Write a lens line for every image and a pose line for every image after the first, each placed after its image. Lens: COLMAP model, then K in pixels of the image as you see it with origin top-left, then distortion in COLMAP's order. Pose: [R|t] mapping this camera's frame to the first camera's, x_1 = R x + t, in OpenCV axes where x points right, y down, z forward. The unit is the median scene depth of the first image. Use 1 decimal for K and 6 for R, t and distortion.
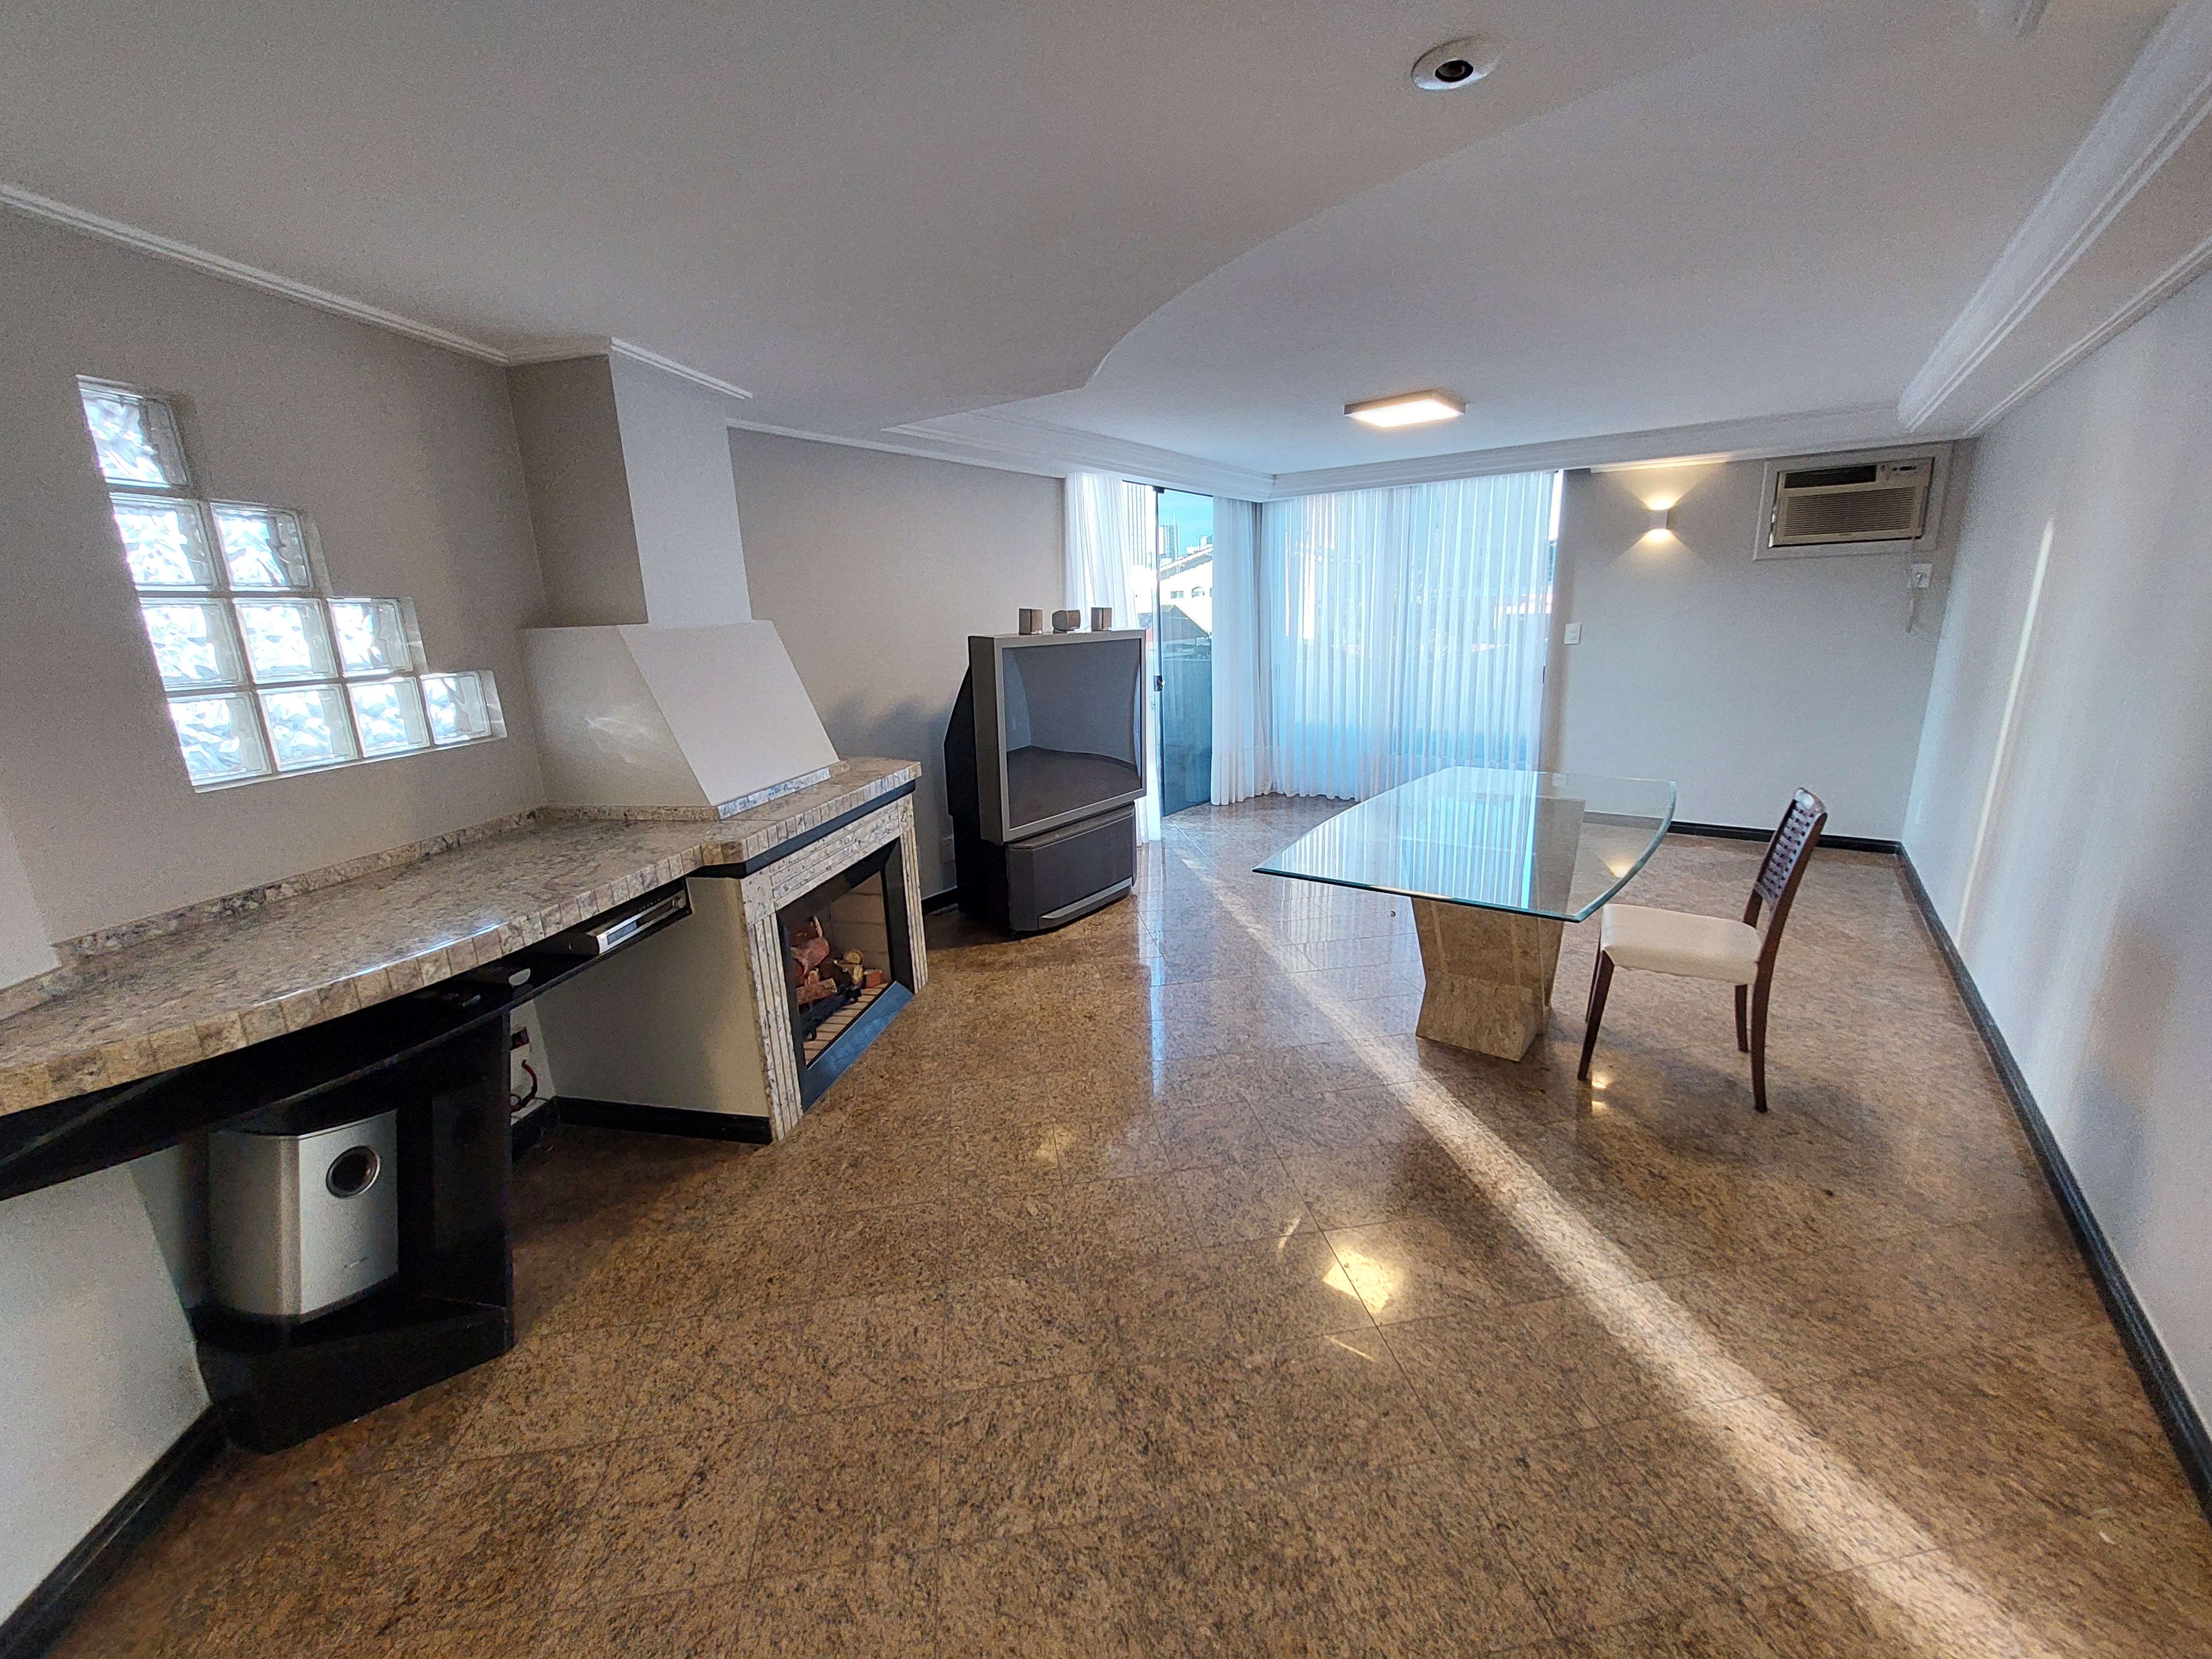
lens RADIAL K [[877.0, 0, 1106.0], [0, 877.0, 829.5], [0, 0, 1]] dist [-0.000476, -0.000097]
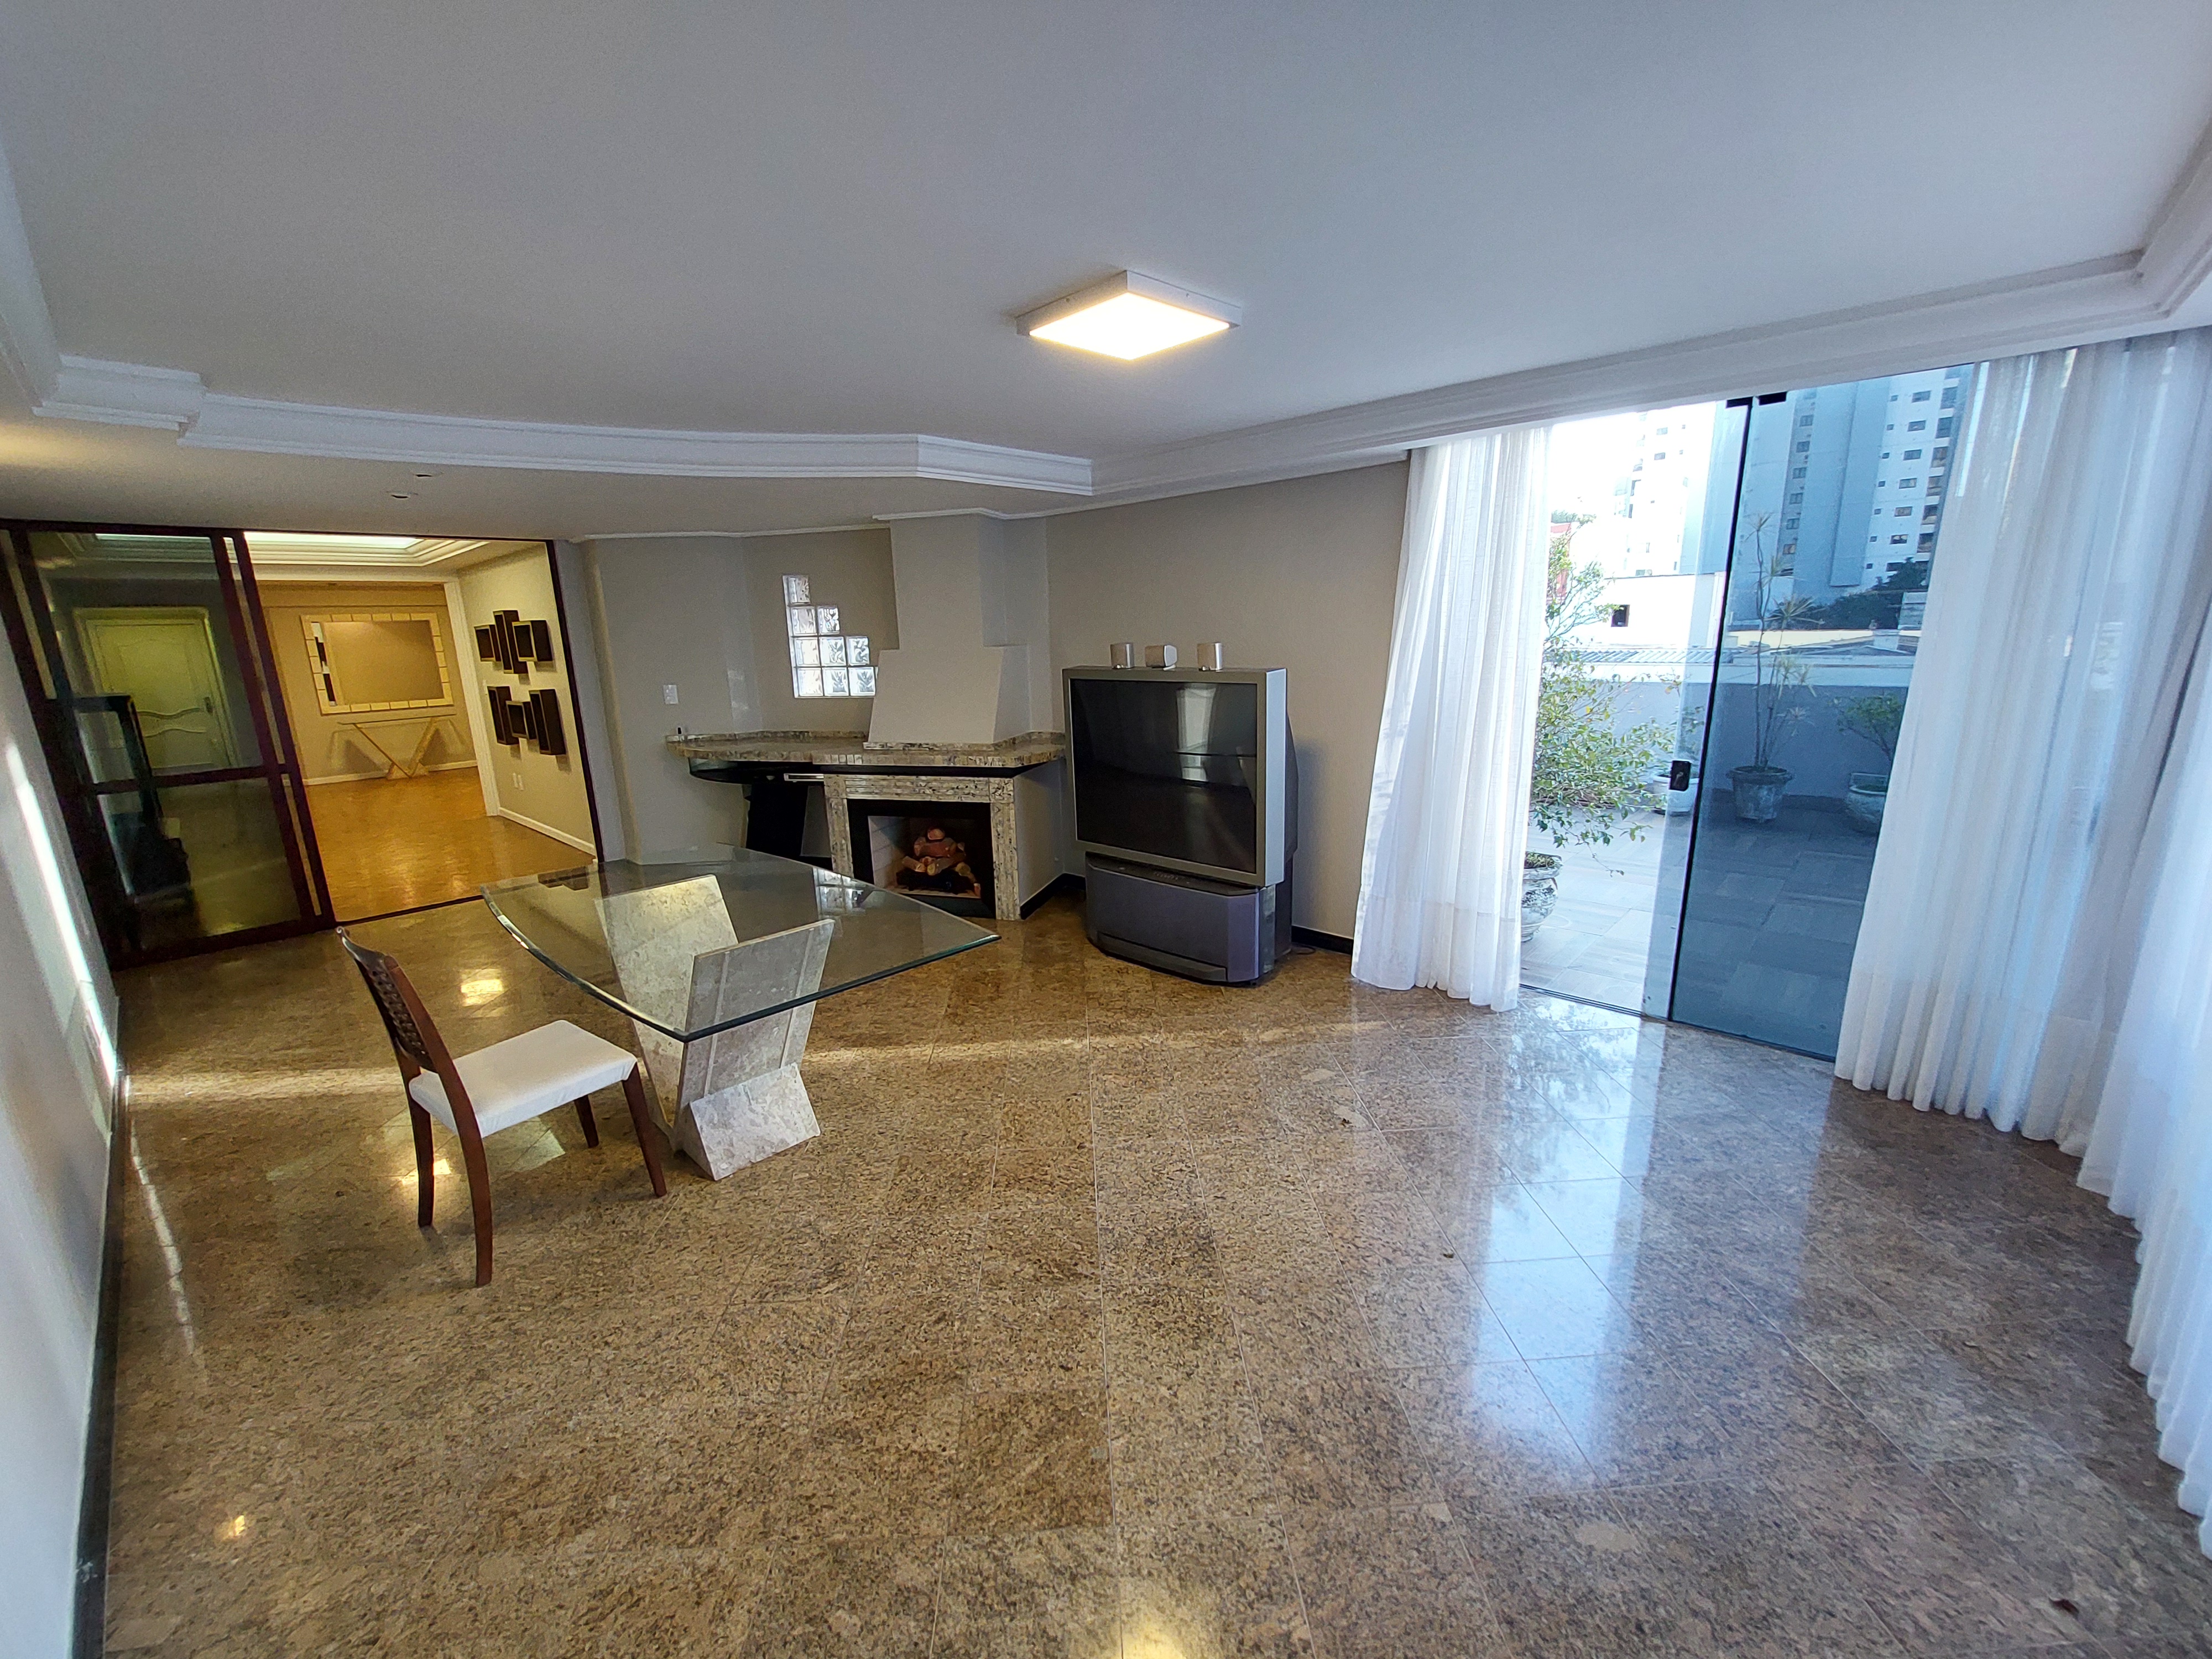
lens RADIAL K [[883.3, 0, 1106.0], [0, 883.3, 829.5], [0, 0, 1]] dist [0.000117, -0.000017]
pose [[-0.113719, 0.256470, -0.959839, 1.791636], [-0.206319, 0.938949, 0.275332, -0.612740], [0.971854, 0.229344, -0.053862, 2.032904]]
